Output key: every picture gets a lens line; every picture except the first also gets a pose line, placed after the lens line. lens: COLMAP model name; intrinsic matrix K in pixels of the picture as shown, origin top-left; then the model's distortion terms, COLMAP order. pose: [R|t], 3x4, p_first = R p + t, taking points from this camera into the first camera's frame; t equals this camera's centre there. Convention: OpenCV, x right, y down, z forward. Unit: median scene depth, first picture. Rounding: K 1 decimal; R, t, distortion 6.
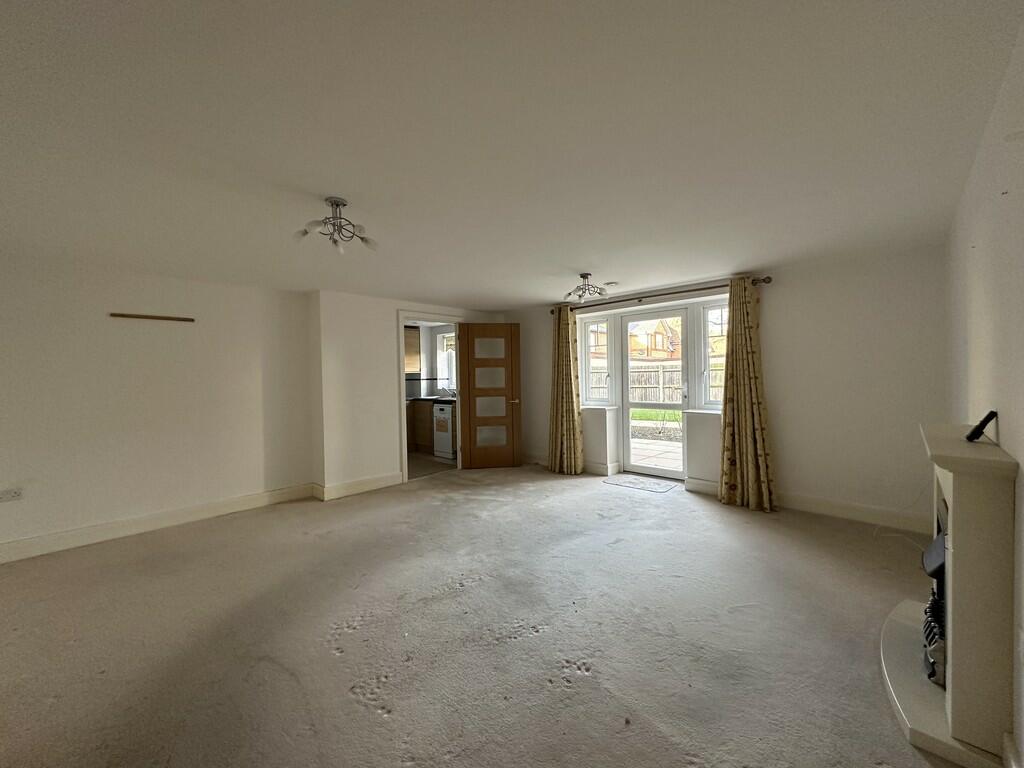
lens RADIAL K [[409.8, 0, 511.2], [0, 409.8, 380.7], [0, 0, 1]] dist [0.005875, -0.001711]
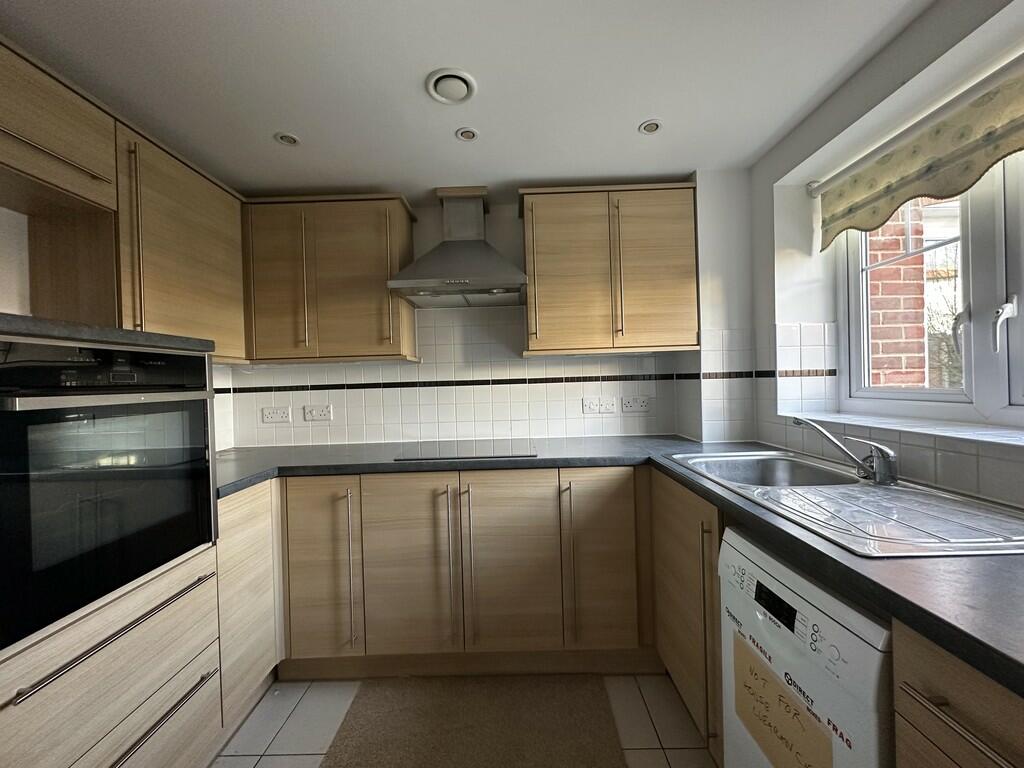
lens RADIAL K [[409.8, 0, 511.0], [0, 409.8, 383.1], [0, 0, 1]] dist [0.005875, -0.001711]
pose [[0.685882, -0.002897, -0.727707, -0.113740], [0.007929, 0.999962, 0.003493, -0.000376], [0.727670, -0.008166, 0.685879, 0.731718]]
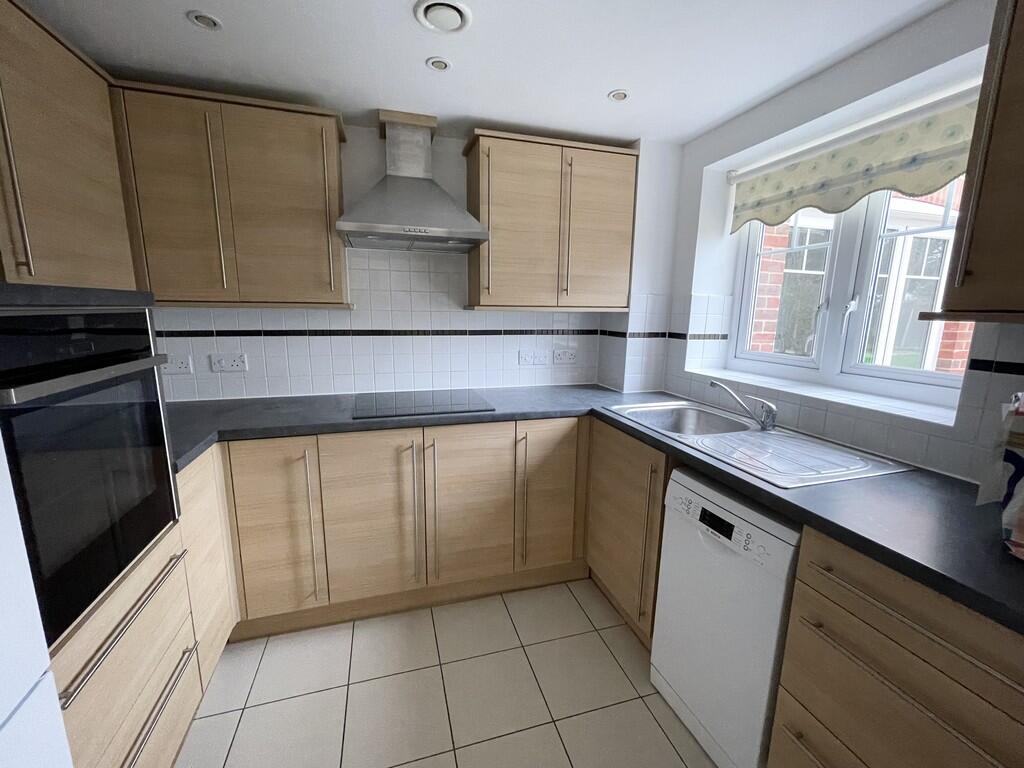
lens RADIAL K [[422.1, 0, 514.4], [0, 422.1, 389.4], [0, 0, 1]] dist [0.000622, 0.000682]
pose [[0.871720, 0.115520, -0.476193, -0.141876], [-0.033914, 0.983706, 0.176555, -0.015322], [0.488829, -0.137757, 0.861434, 0.690174]]
